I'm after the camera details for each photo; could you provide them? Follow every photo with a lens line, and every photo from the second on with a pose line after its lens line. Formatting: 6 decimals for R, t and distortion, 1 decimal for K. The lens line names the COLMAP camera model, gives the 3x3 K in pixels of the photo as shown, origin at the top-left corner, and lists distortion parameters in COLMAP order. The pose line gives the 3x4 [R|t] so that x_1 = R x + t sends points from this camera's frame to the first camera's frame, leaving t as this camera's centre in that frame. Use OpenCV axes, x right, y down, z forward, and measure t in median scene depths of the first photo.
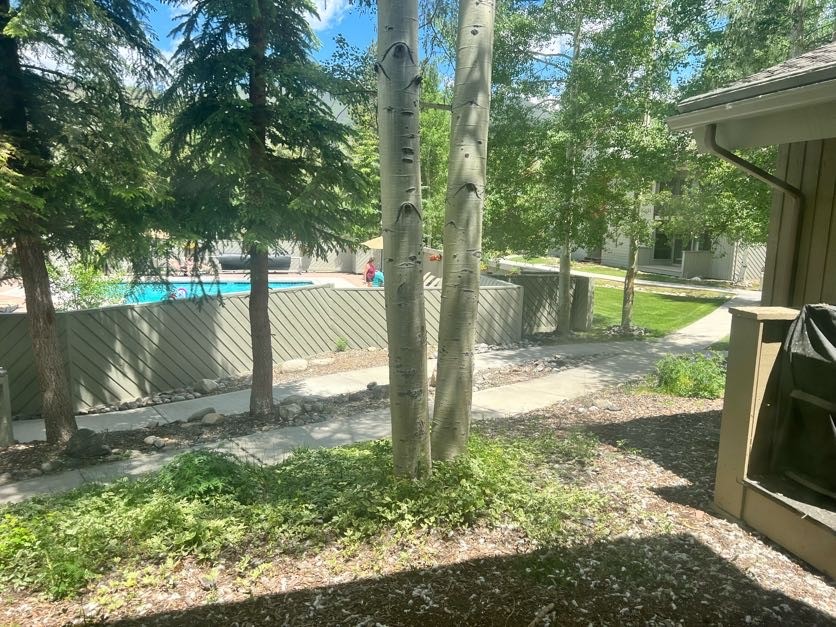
lens RADIAL K [[631.2, 0, 415.9], [0, 631.2, 314.4], [0, 0, 1]] dist [0.028886, -0.024646]
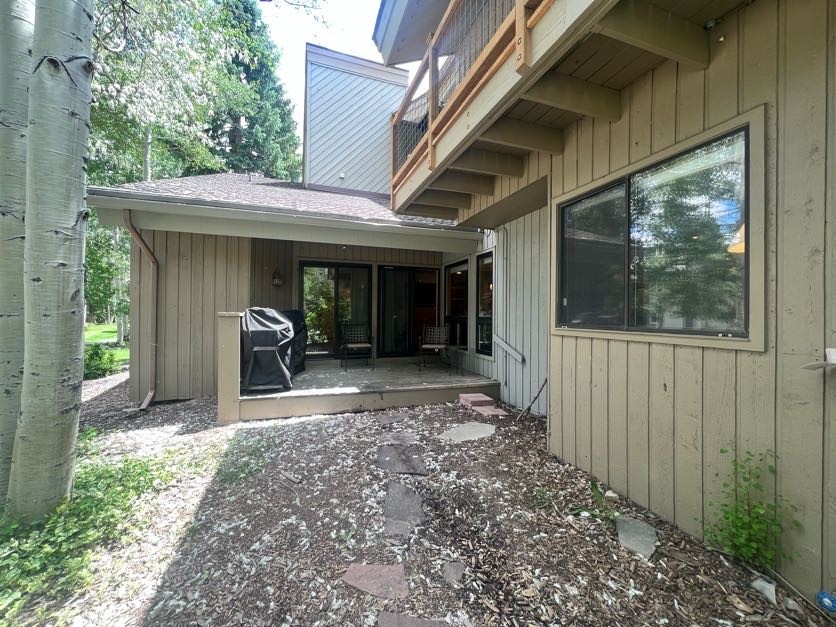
lens RADIAL K [[335.9, 0, 415.5], [0, 335.9, 312.2], [0, 0, 1]] dist [-0.001736, 0.000548]
pose [[-0.068796, -0.029079, 0.997207, -0.596668], [0.137180, 0.989804, 0.038327, 0.032903], [-0.988154, 0.139433, -0.064106, 0.529775]]
